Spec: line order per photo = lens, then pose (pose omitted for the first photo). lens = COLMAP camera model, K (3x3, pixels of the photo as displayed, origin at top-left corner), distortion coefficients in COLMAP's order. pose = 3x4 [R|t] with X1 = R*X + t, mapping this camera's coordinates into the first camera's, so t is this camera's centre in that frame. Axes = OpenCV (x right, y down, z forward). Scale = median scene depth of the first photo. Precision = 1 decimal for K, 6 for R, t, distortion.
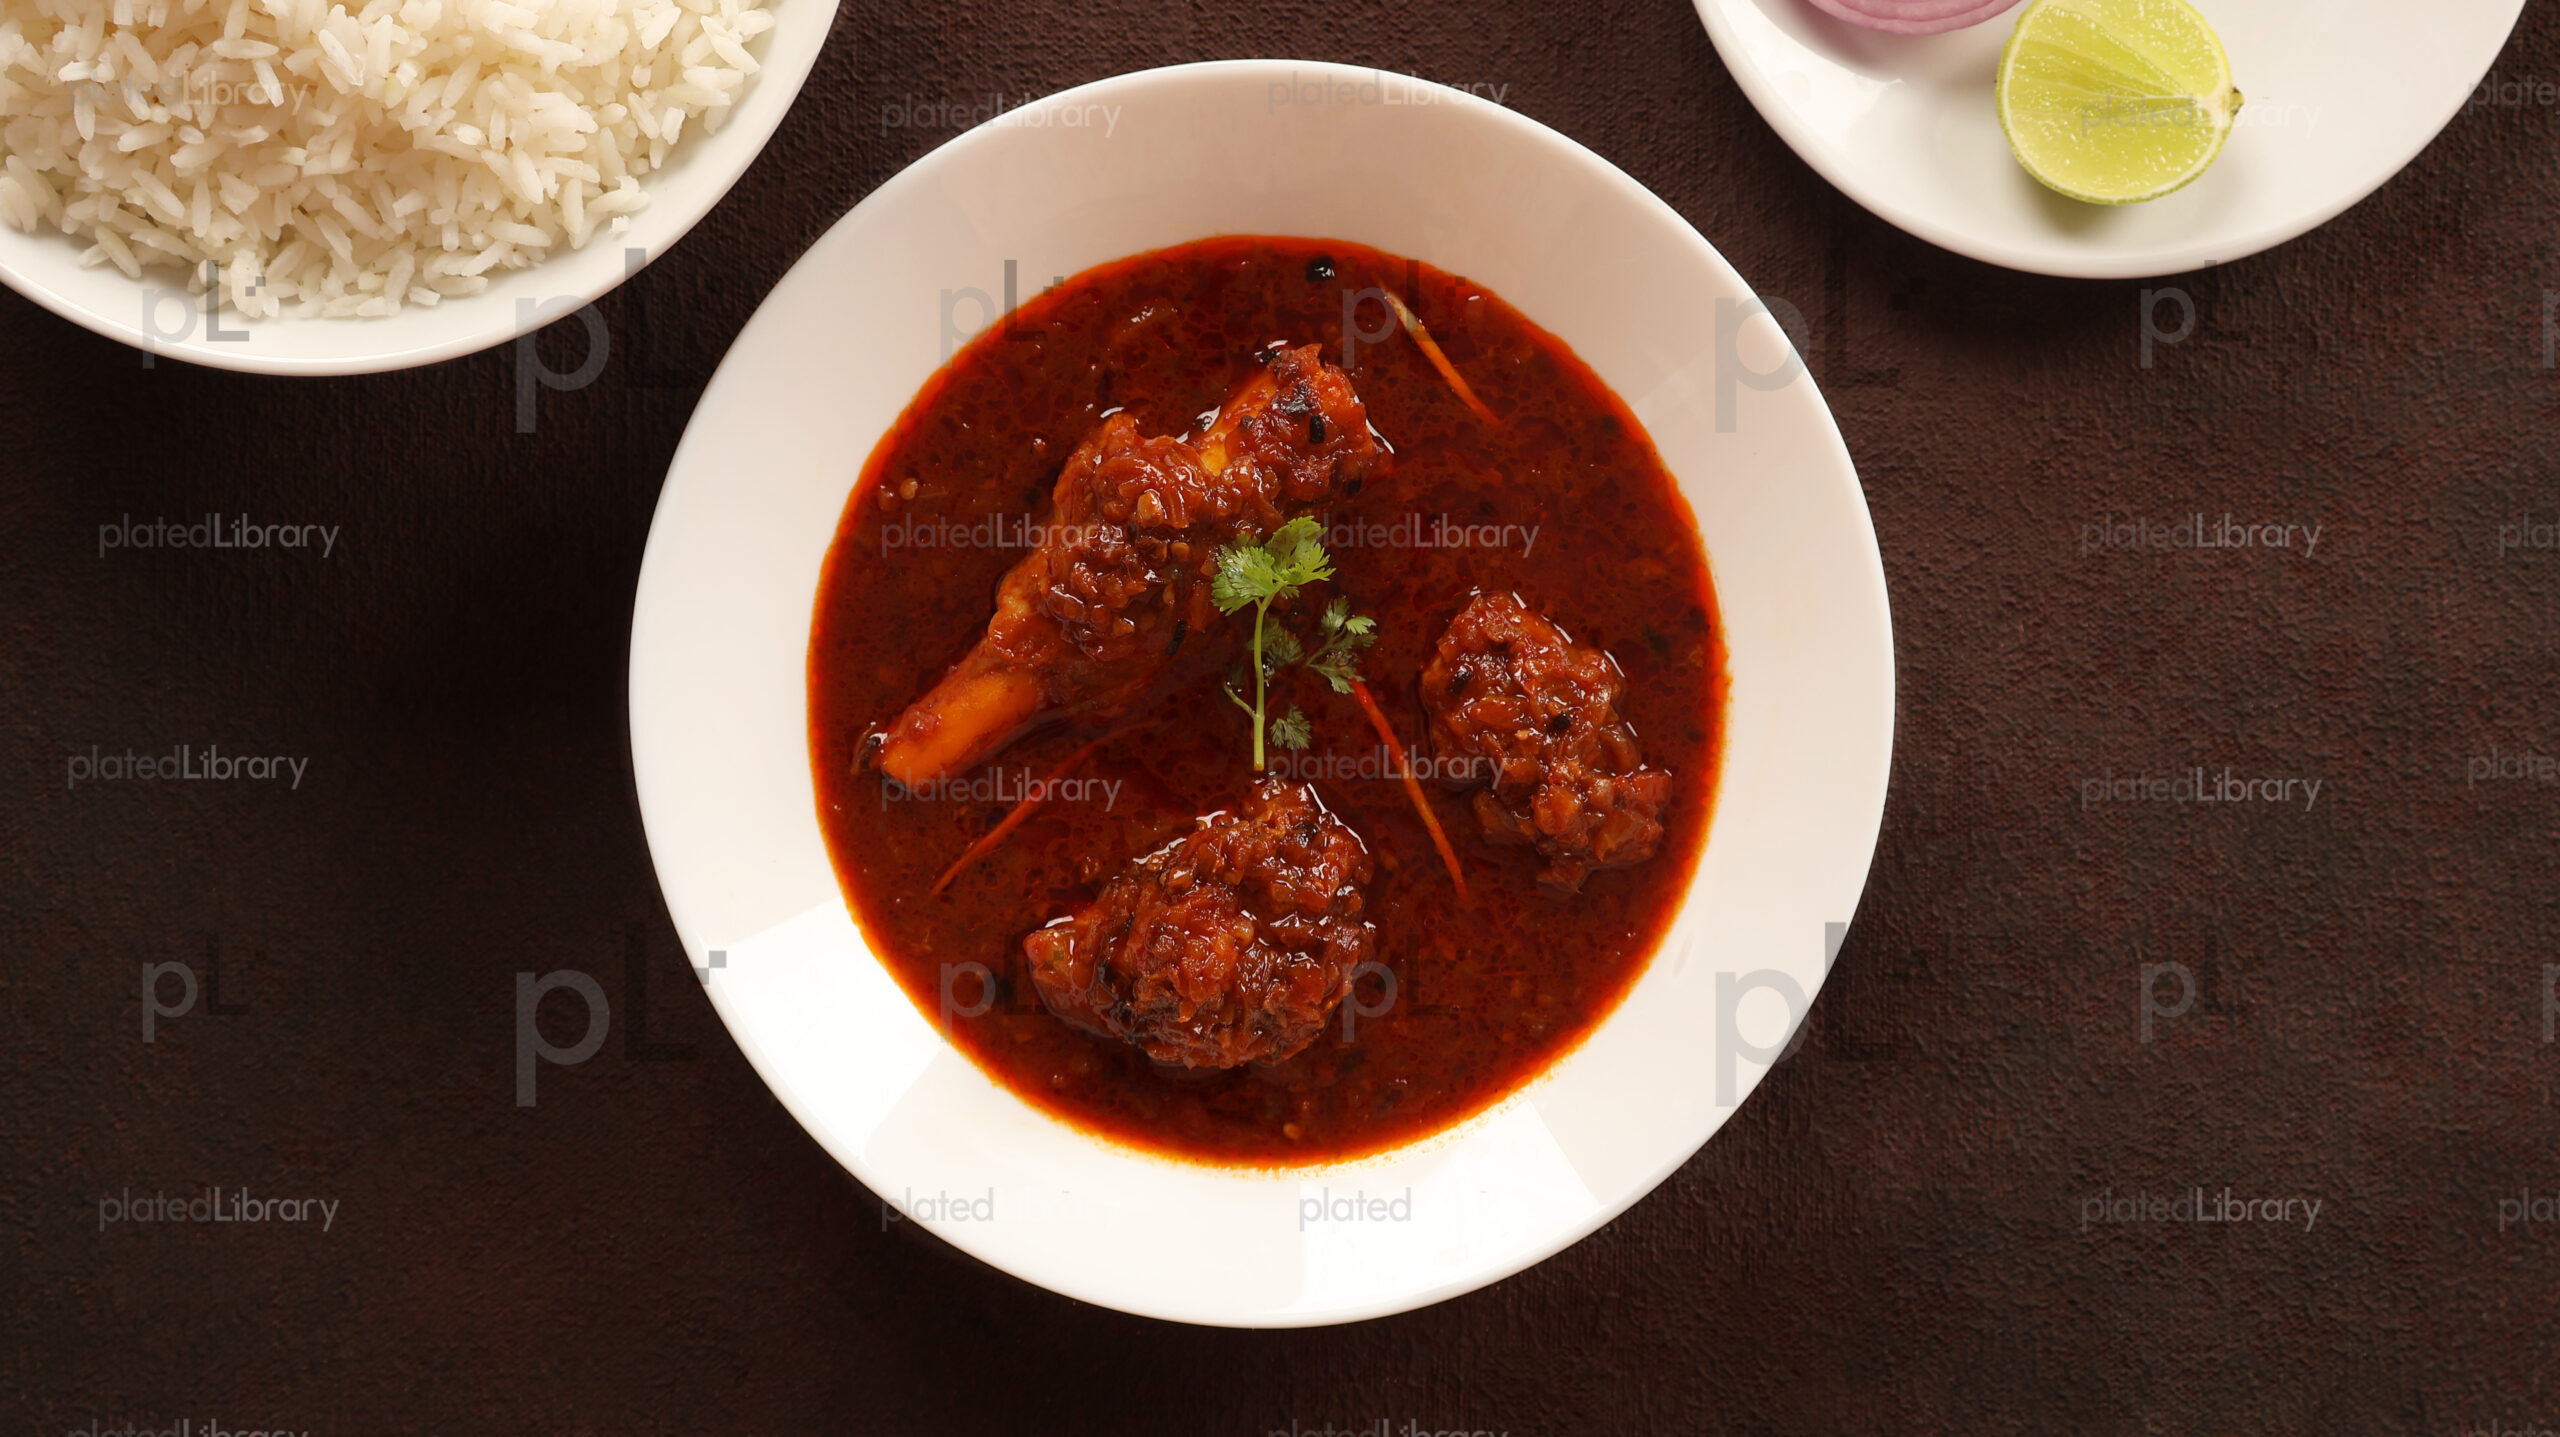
lens RADIAL K [[3619.4, 0, 1239.1], [0, 3619.4, 711.4], [0, 0, 1]] dist [0.006723, 0.000000]
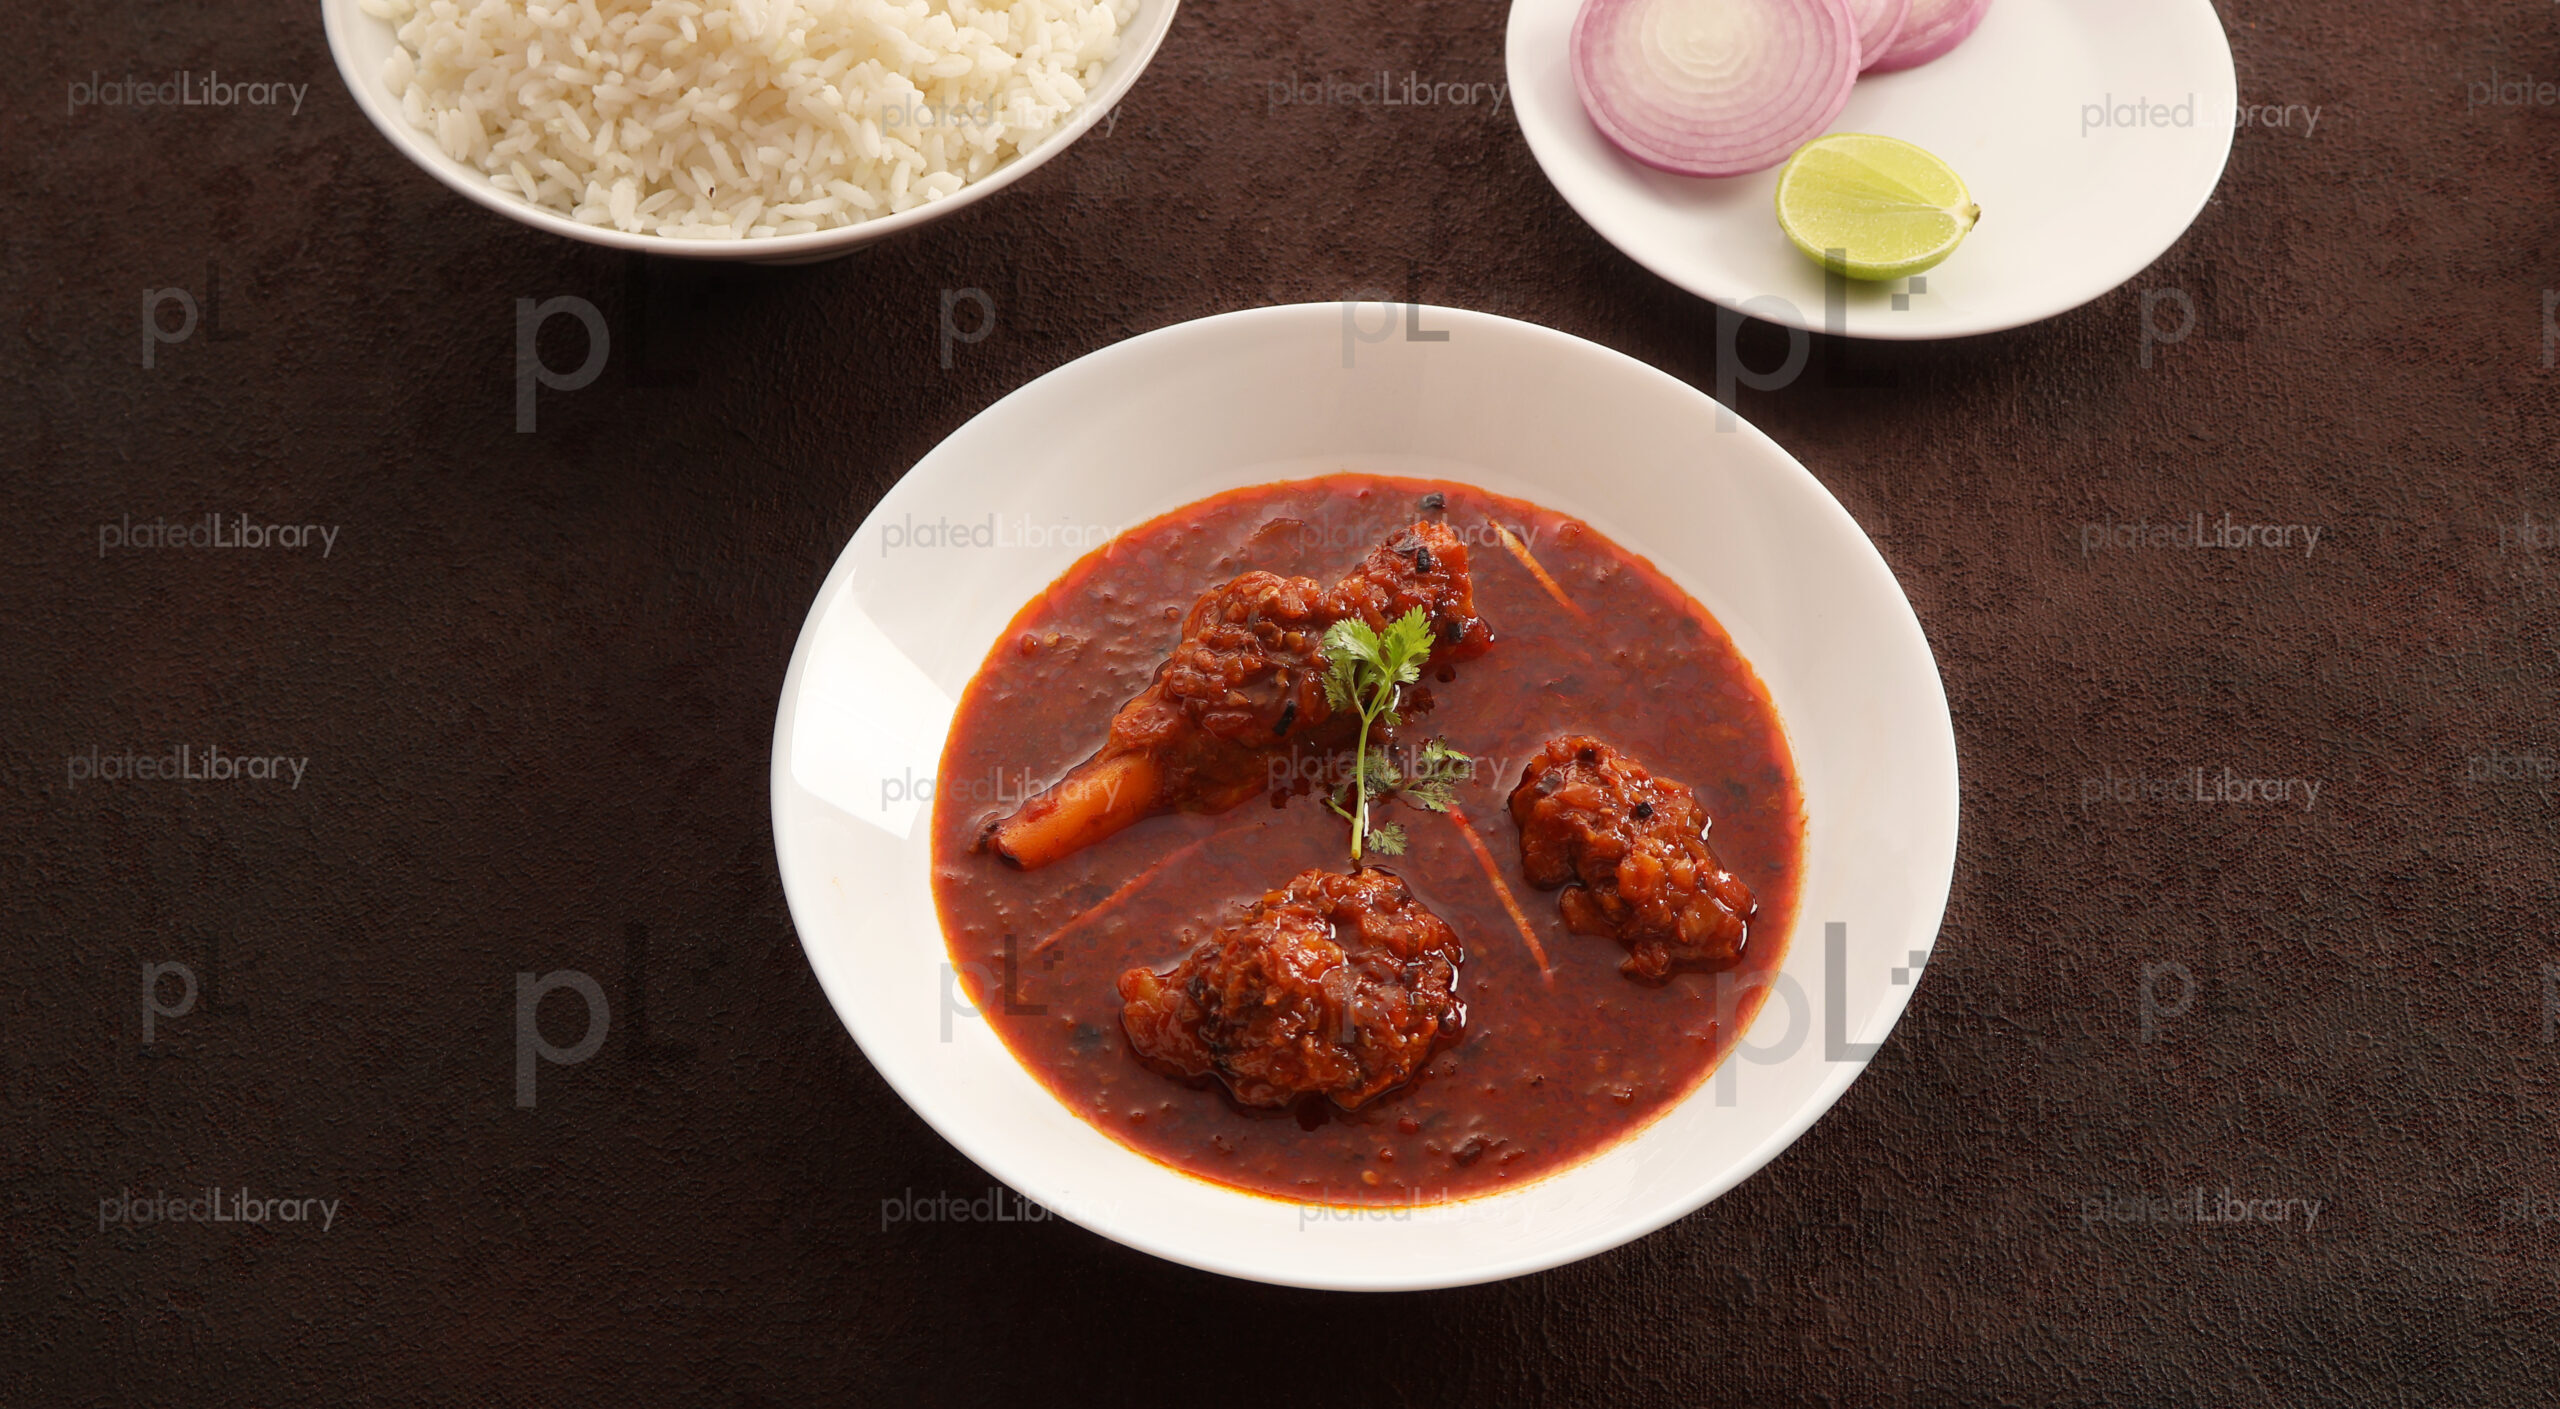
lens RADIAL K [[3619.4, 0, 1307.0], [0, 3619.4, 699.7], [0, 0, 1]] dist [0.006723, 0.000000]
pose [[0.998171, 0.039527, -0.045742, 0.036377], [-0.059450, 0.779141, -0.624023, 0.613915], [0.010973, 0.625601, 0.780066, 0.149616]]
